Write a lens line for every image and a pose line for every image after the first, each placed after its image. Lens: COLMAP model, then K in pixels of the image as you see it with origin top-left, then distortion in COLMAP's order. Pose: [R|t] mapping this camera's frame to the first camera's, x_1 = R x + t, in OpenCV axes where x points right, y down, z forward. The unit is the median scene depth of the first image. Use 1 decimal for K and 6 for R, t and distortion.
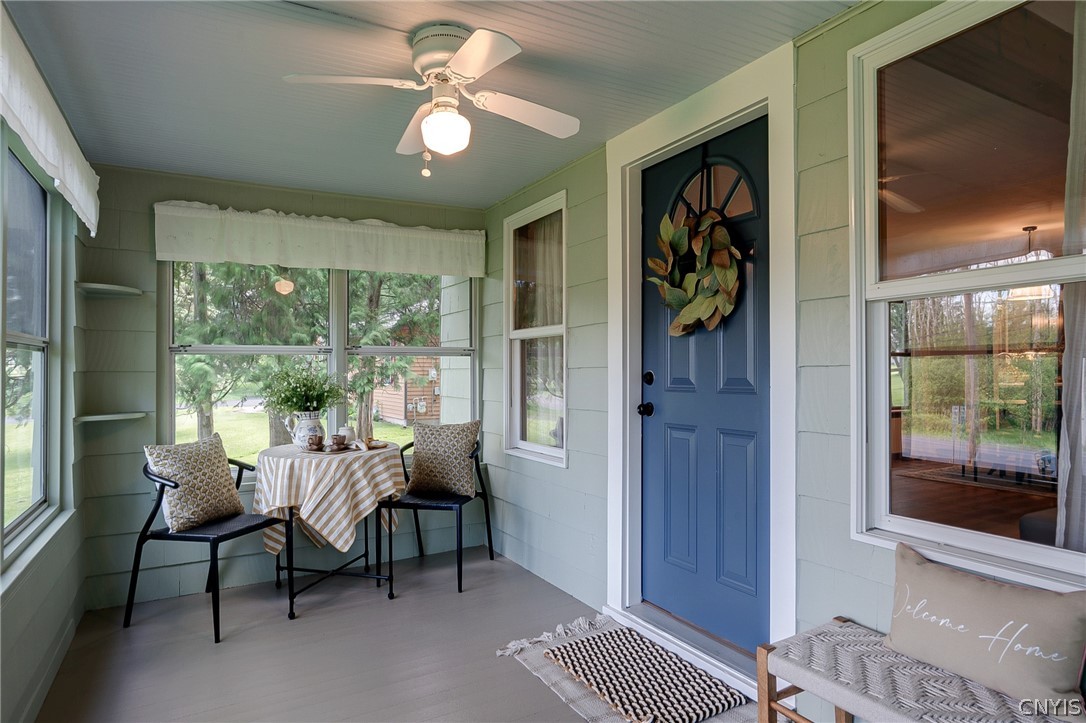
lens RADIAL K [[625.1, 0, 543.5], [0, 625.1, 366.0], [0, 0, 1]] dist [-0.038135, 0.031868]
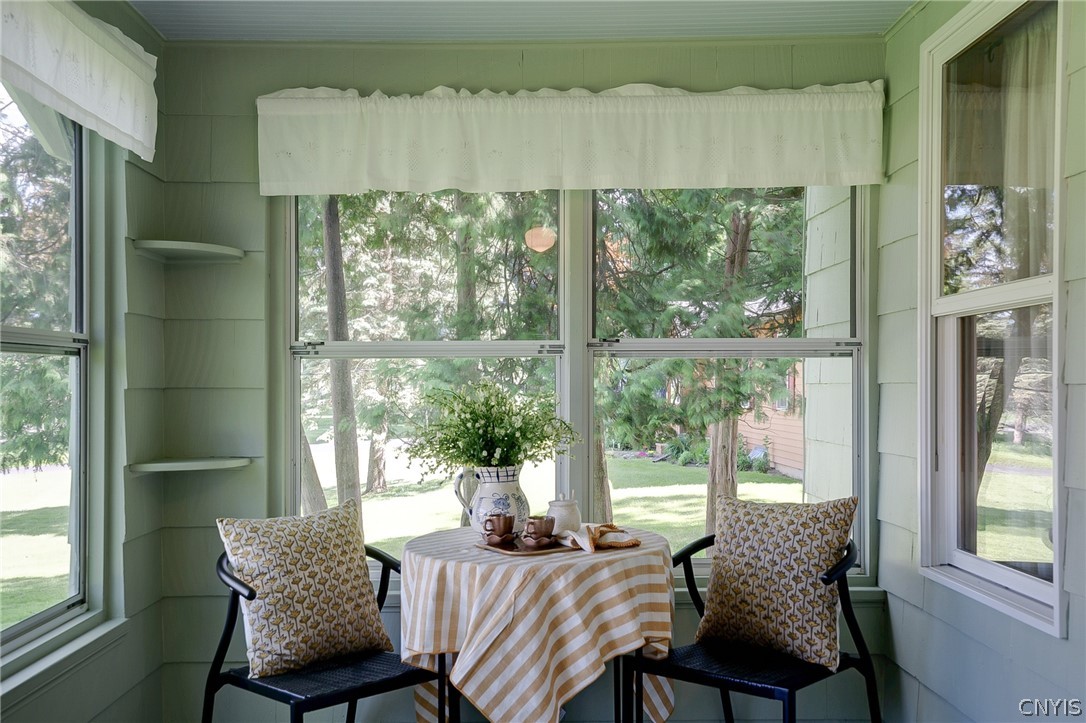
lens RADIAL K [[1058.3, 0, 521.9], [0, 1058.3, 380.9], [0, 0, 1]] dist [0.021361, 0.000000]
pose [[0.875498, -0.000275, -0.483221, 0.067645], [0.002545, 0.999989, 0.004042, -0.001546], [0.483215, -0.004769, 0.875489, 0.250512]]
